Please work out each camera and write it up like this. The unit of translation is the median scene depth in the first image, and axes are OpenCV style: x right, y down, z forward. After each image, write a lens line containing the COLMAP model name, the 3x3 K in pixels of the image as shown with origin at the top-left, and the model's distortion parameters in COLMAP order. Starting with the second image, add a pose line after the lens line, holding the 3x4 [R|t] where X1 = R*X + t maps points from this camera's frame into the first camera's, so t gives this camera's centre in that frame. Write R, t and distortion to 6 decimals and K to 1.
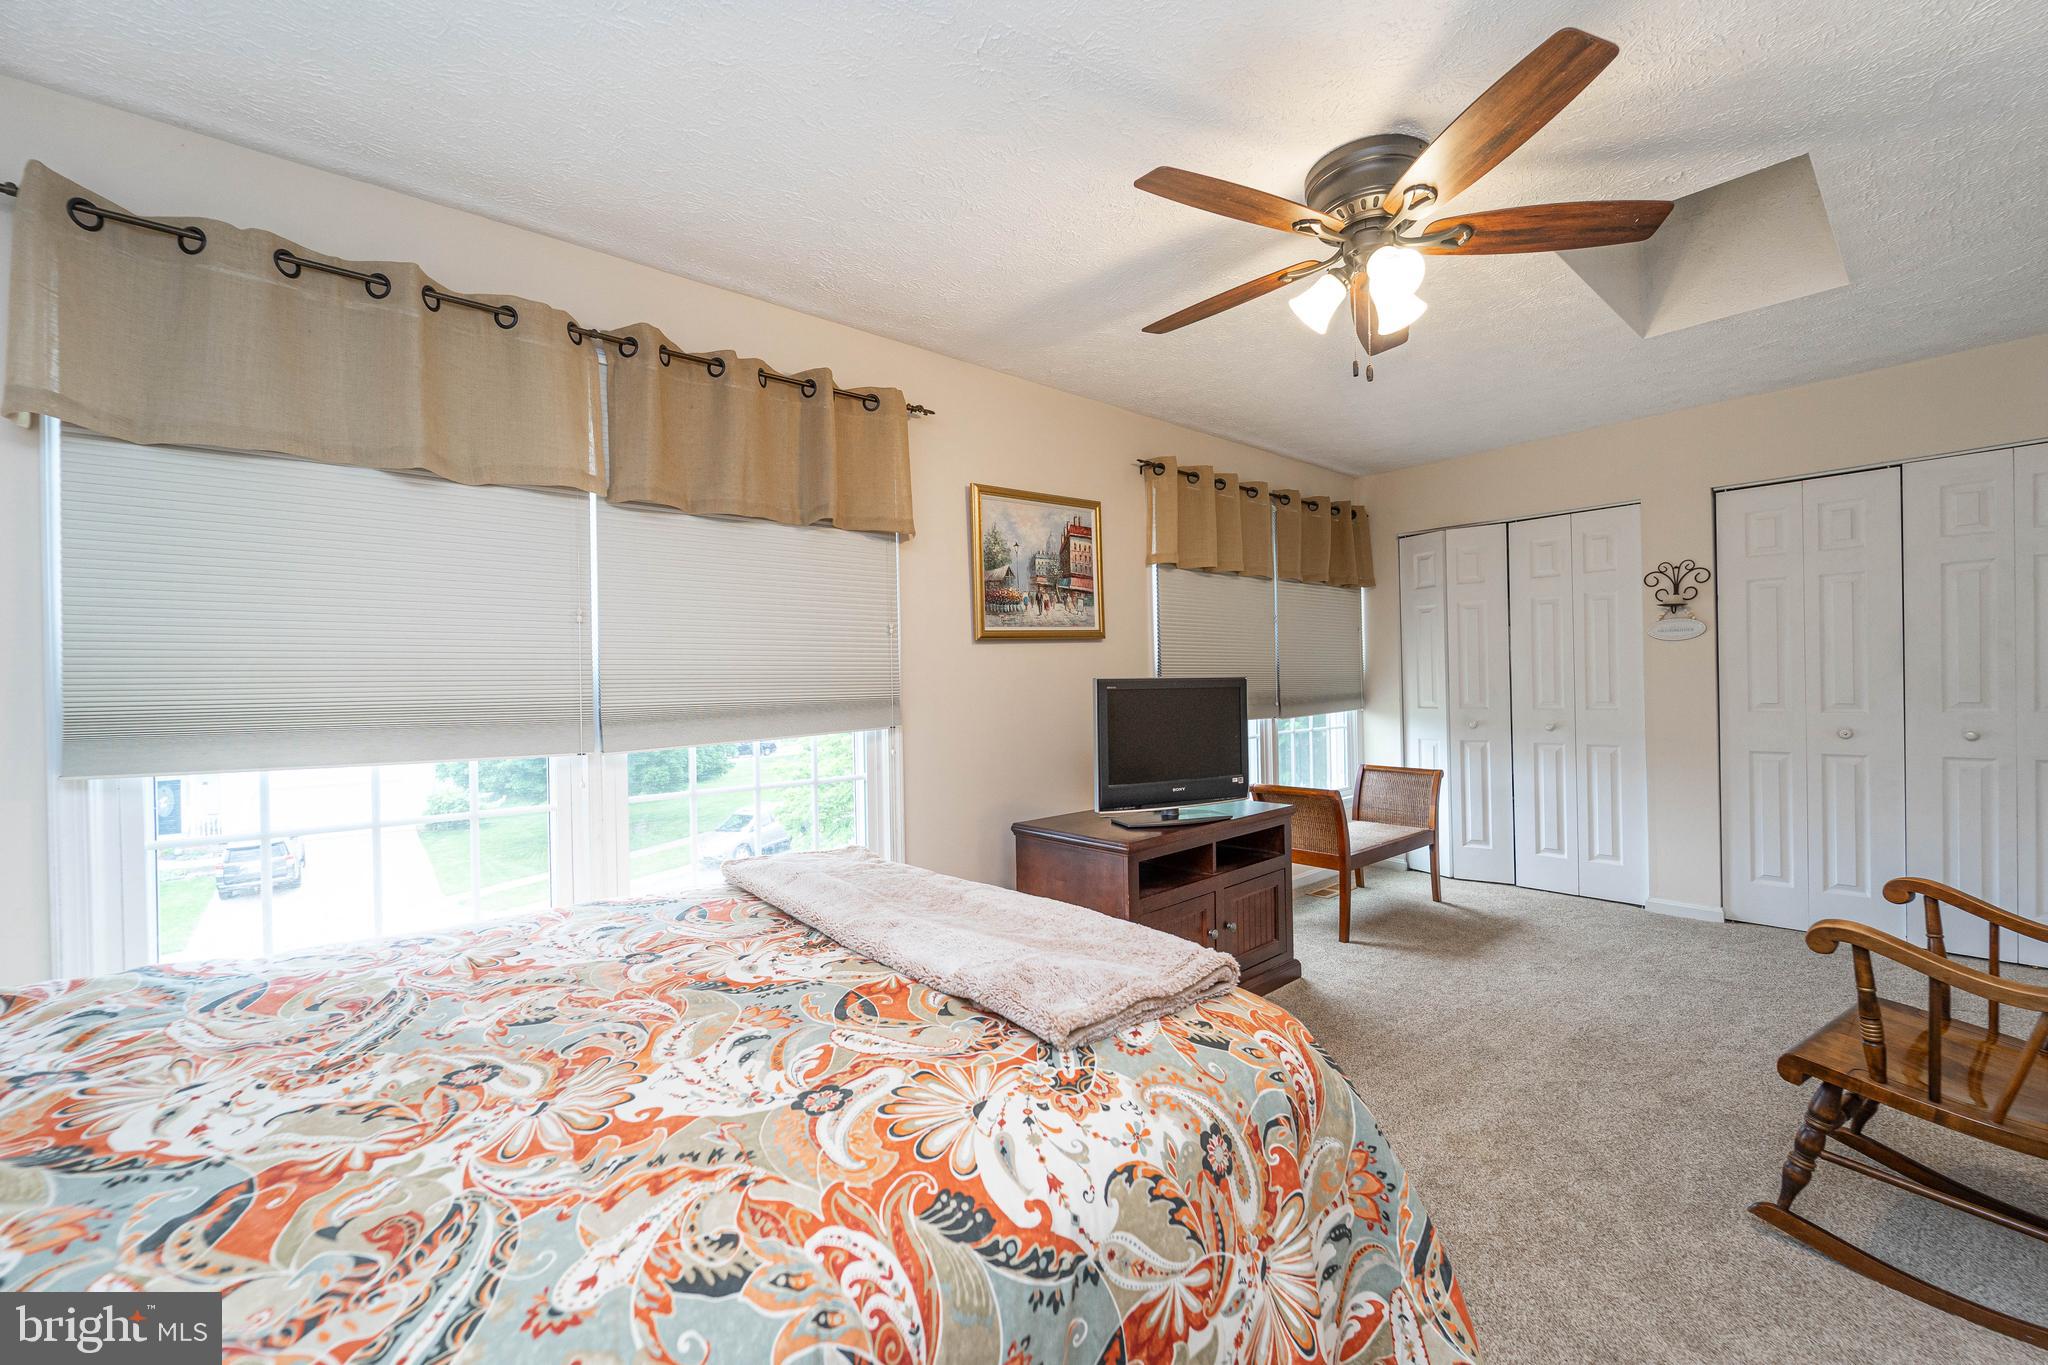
lens RADIAL K [[836.1, 0, 1024.0], [0, 836.1, 682.5], [0, 0, 1]] dist [-0.000438, -0.000043]
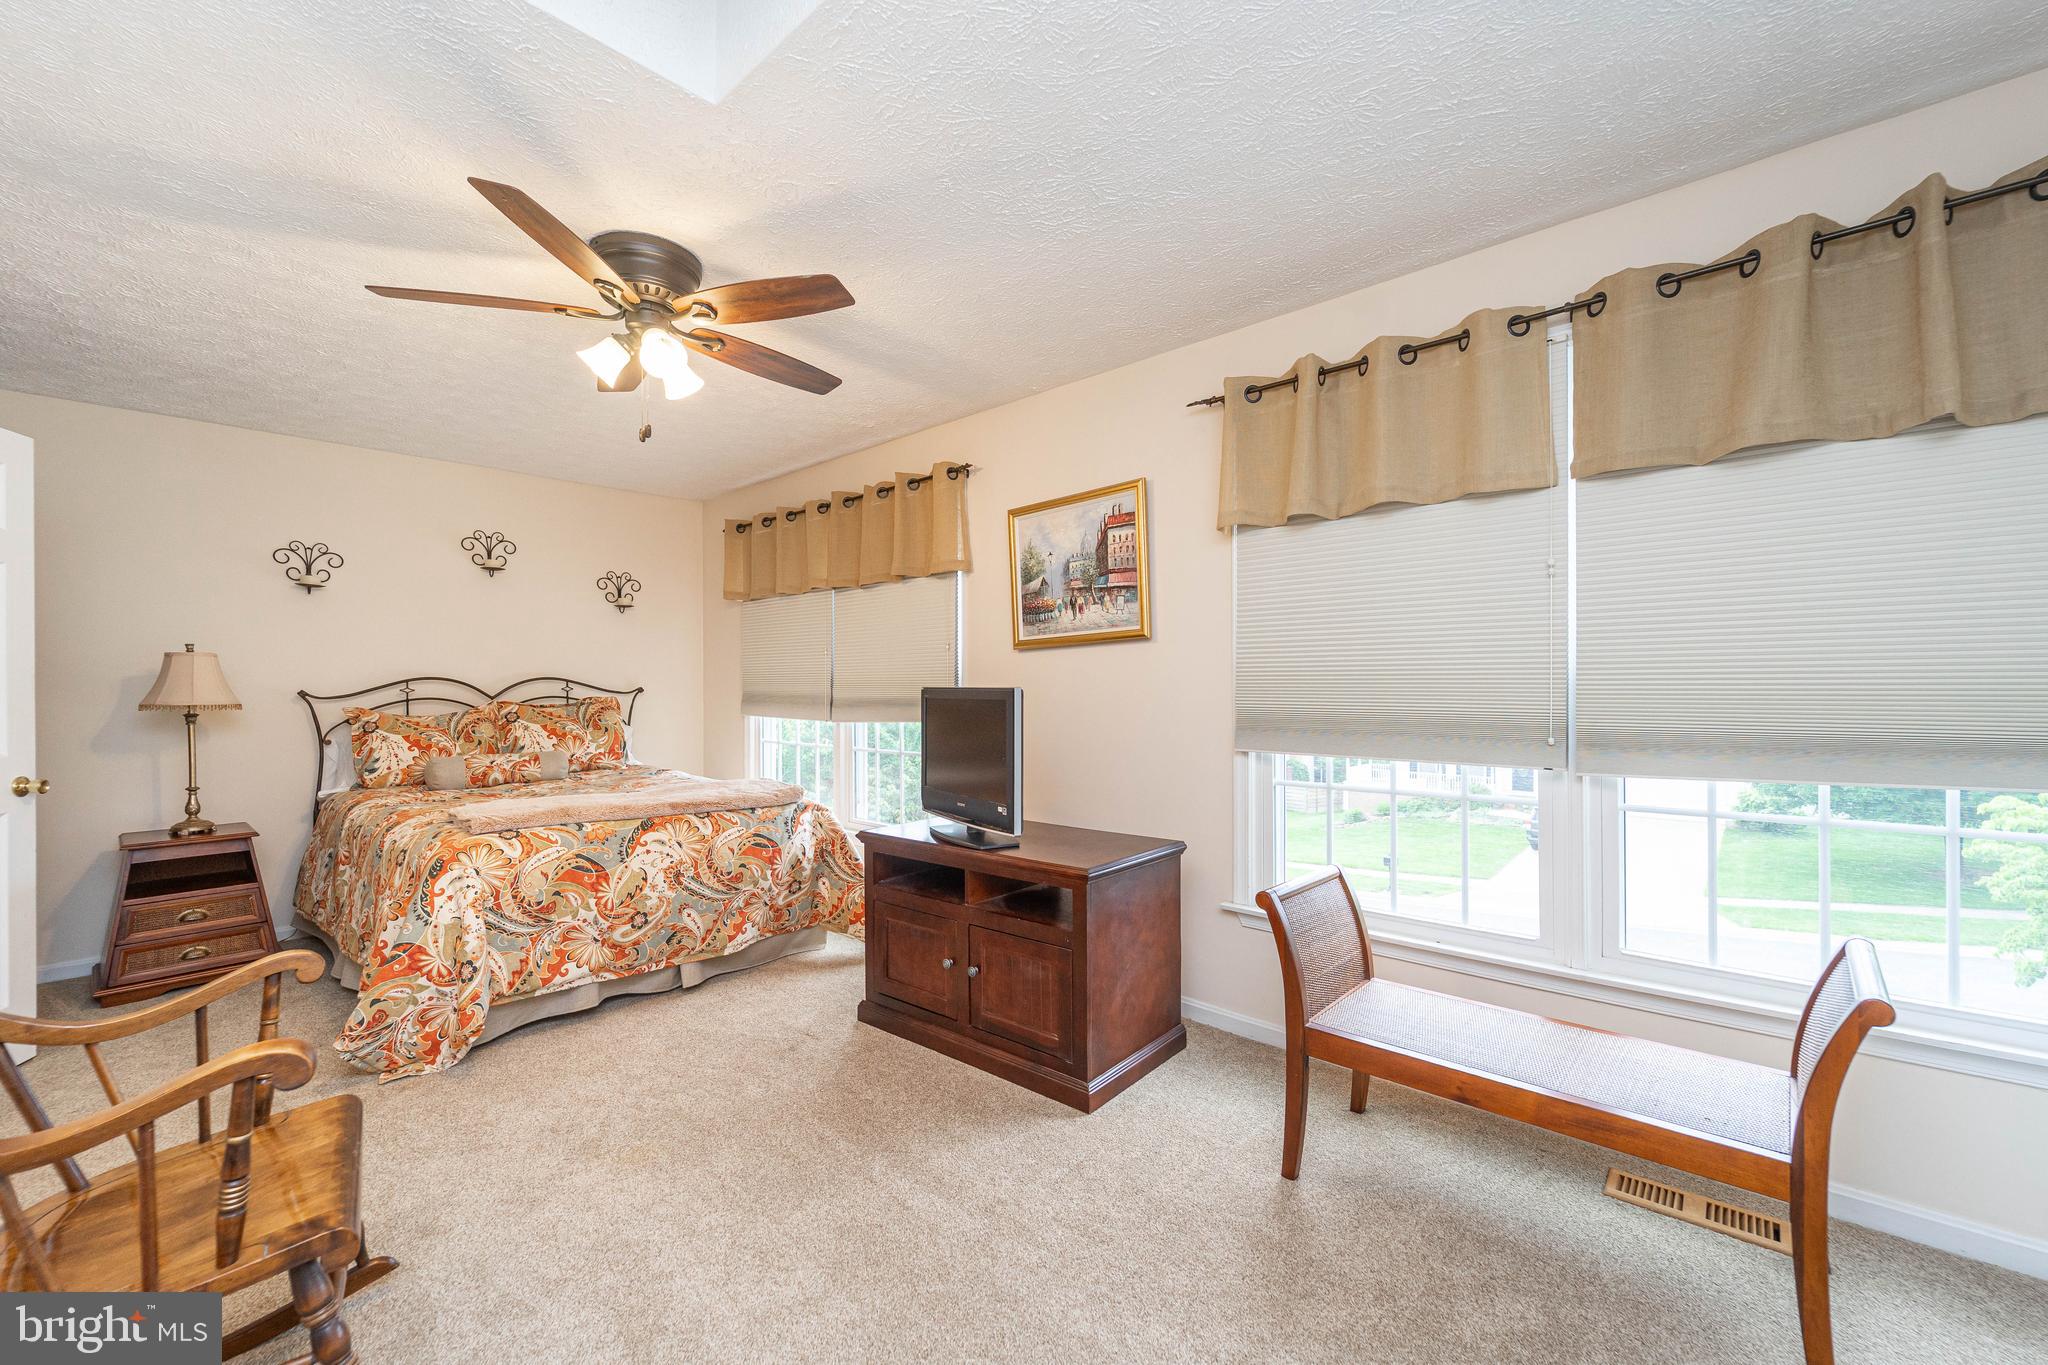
lens RADIAL K [[781.2, 0, 1024.0], [0, 781.2, 682.5], [0, 0, 1]] dist [0.031949, -0.000043]
pose [[0.157333, 0.010623, -0.987489, 0.914369], [0.001879, 0.999937, 0.011056, -0.017519], [0.987544, -0.003594, 0.157303, 0.798949]]
